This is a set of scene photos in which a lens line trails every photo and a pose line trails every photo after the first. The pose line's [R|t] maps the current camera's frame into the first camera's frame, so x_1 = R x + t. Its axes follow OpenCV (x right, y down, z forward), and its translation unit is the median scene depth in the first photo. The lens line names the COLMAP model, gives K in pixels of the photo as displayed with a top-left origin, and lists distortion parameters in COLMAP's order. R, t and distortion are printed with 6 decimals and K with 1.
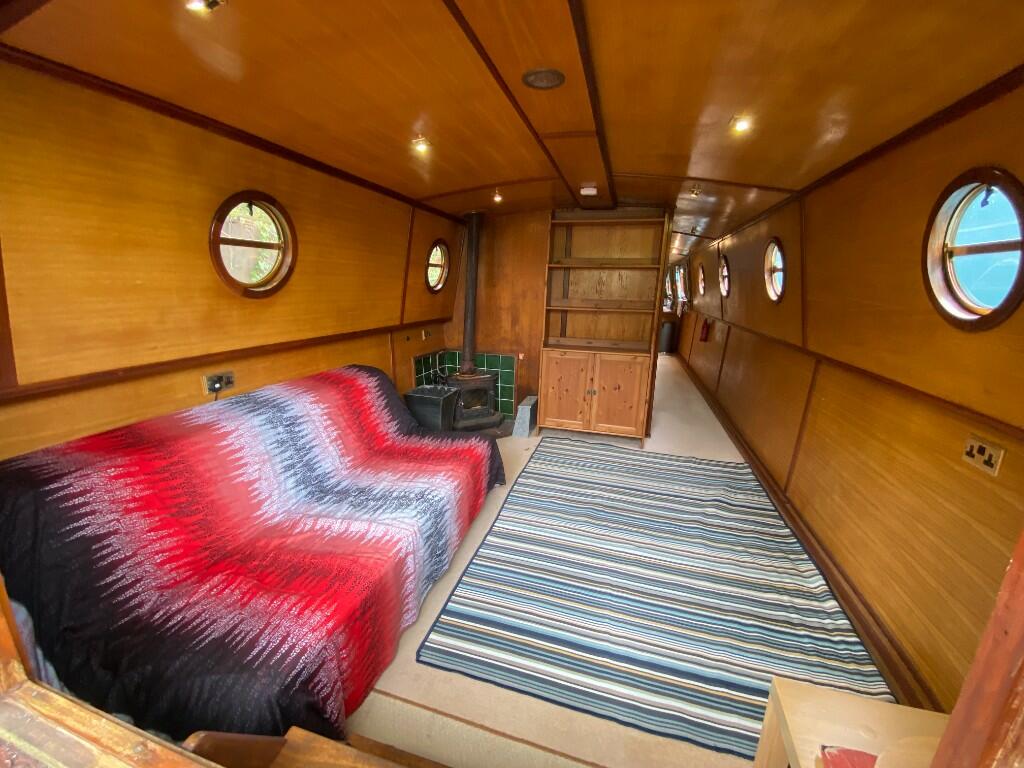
lens RADIAL K [[432.3, 0, 512.0], [0, 432.3, 384.0], [0, 0, 1]] dist [-0.000172, -0.000027]
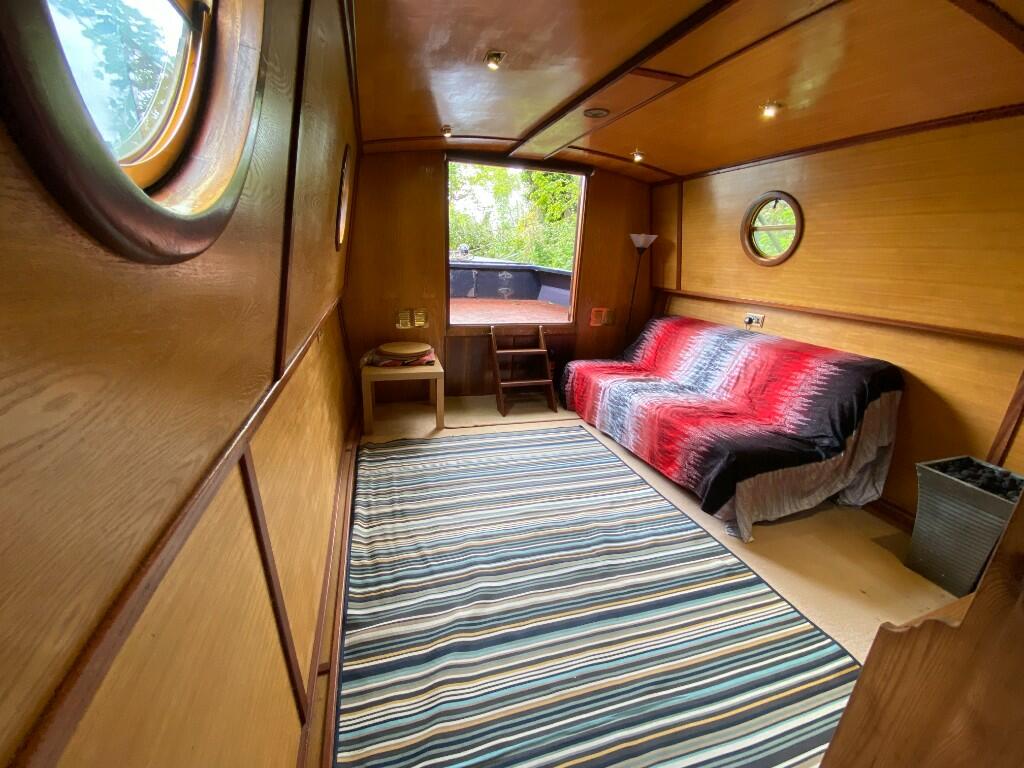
lens RADIAL K [[432.3, 0, 512.0], [0, 432.3, 384.0], [0, 0, 1]] dist [-0.000172, -0.000027]
pose [[-0.817875, 0.110834, -0.564620, 0.919710], [-0.195508, 0.869363, 0.453855, -0.331539], [0.541163, 0.481584, -0.689362, 1.666624]]
